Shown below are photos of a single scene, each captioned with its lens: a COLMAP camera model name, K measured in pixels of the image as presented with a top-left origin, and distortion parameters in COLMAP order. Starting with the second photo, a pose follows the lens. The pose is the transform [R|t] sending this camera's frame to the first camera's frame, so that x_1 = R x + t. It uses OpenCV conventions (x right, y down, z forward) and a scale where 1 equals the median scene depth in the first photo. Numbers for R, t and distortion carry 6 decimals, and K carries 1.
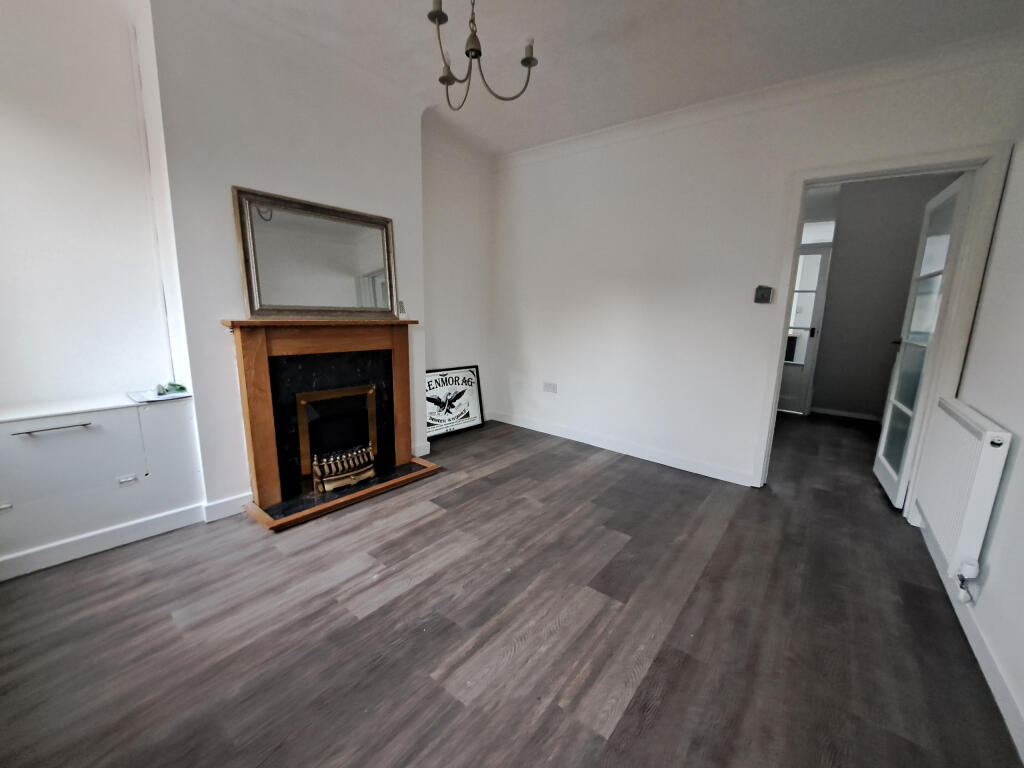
lens RADIAL K [[405.7, 0, 519.9], [0, 405.7, 385.4], [0, 0, 1]] dist [-0.001152, -0.000630]
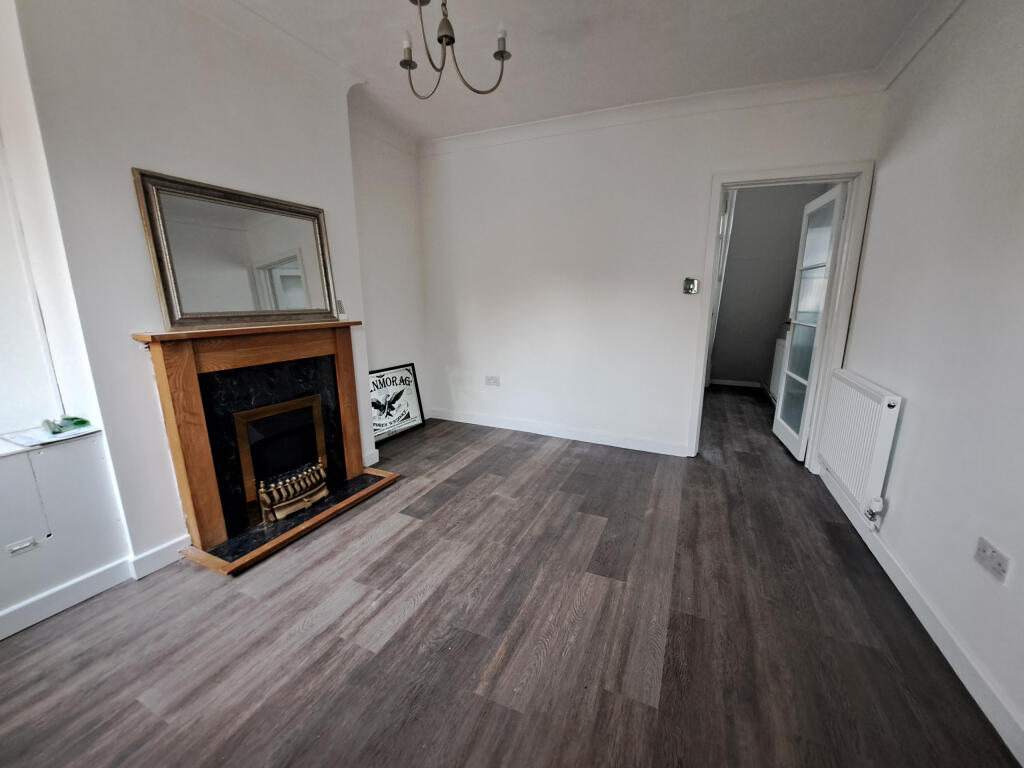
lens RADIAL K [[405.7, 0, 520.7], [0, 405.7, 387.0], [0, 0, 1]] dist [-0.001152, -0.000630]
pose [[0.969711, -0.078539, 0.231286, -0.171906], [0.070000, 0.996536, 0.044910, -0.037038], [-0.234012, -0.027360, 0.971849, 0.020389]]
